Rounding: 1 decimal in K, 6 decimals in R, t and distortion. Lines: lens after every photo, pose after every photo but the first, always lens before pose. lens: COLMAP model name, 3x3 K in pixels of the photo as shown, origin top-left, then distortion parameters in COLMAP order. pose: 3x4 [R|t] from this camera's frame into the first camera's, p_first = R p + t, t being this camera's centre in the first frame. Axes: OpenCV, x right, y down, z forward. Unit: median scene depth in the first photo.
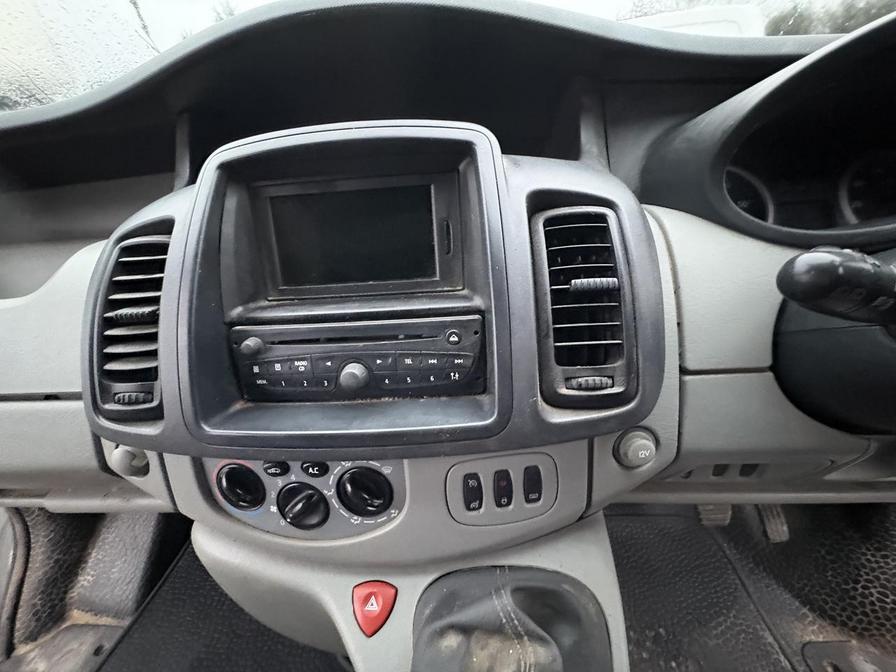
lens RADIAL K [[357.1, 0, 448.0], [0, 357.1, 336.0], [0, 0, 1]] dist [-0.000091, 0.000505]
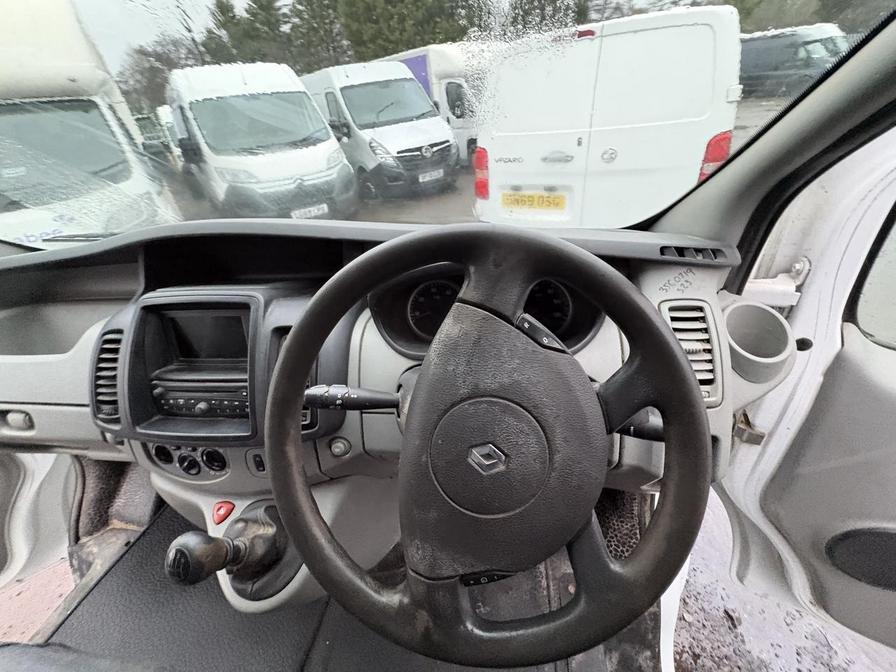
lens RADIAL K [[357.1, 0, 448.0], [0, 357.1, 336.0], [0, 0, 1]] dist [-0.000091, 0.000505]
pose [[0.996459, 0.031416, -0.077988, 1.223335], [-0.024748, 0.996070, 0.085043, -0.484096], [0.080353, -0.082812, 0.993320, -0.885646]]
